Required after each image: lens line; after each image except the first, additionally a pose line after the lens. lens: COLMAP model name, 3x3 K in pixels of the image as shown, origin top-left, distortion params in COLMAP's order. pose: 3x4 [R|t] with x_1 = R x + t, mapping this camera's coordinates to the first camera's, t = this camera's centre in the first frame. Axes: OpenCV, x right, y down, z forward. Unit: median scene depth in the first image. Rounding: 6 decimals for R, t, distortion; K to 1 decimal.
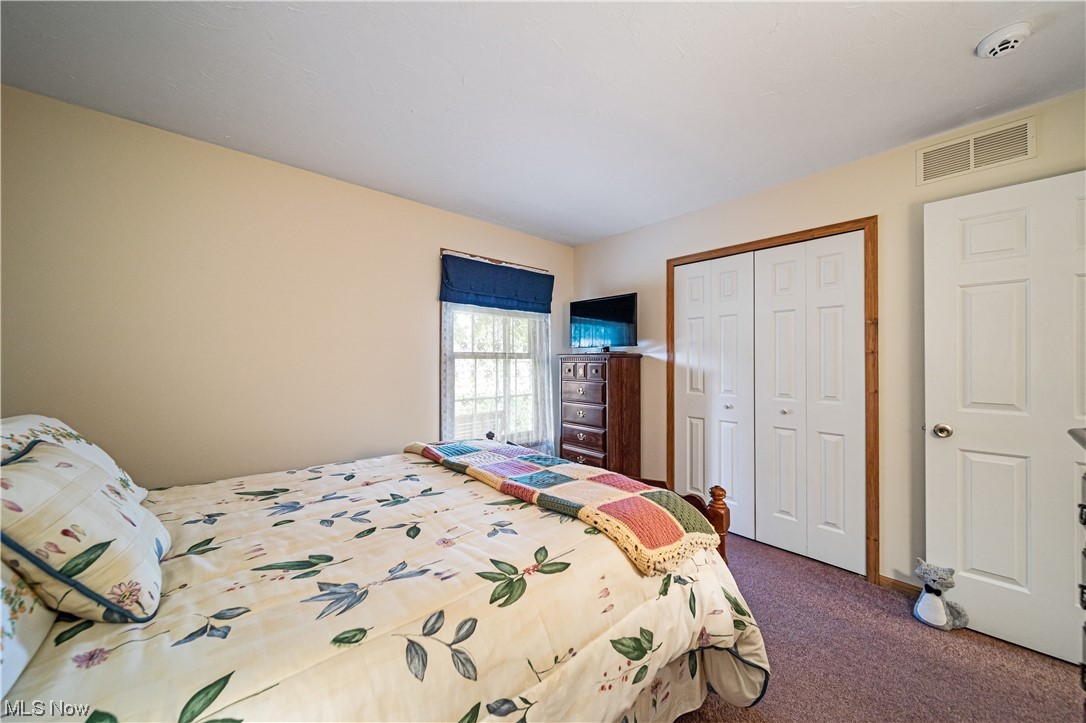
lens RADIAL K [[379.2, 0, 541.2], [0, 379.2, 355.3], [0, 0, 1]] dist [-0.006018, -0.000200]
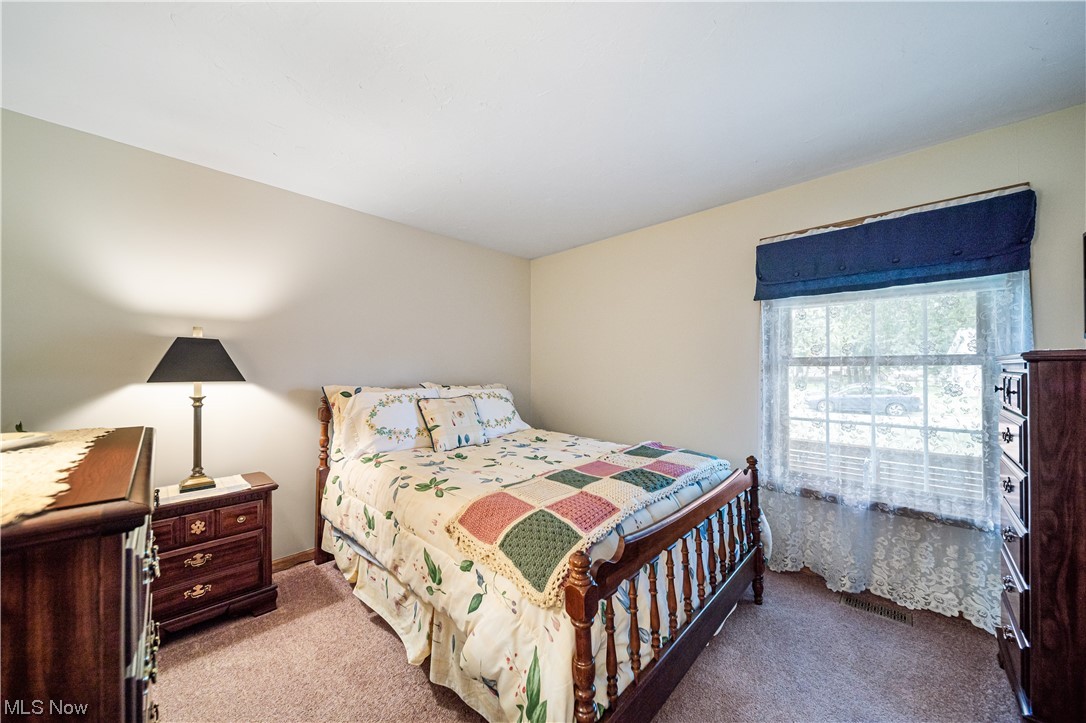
lens RADIAL K [[379.2, 0, 541.2], [0, 379.2, 355.3], [0, 0, 1]] dist [-0.006018, -0.000200]
pose [[0.069816, -0.036154, -0.996905, 0.566068], [0.015514, 0.999262, -0.035153, 0.006615], [0.997439, -0.013012, 0.070325, 0.434358]]
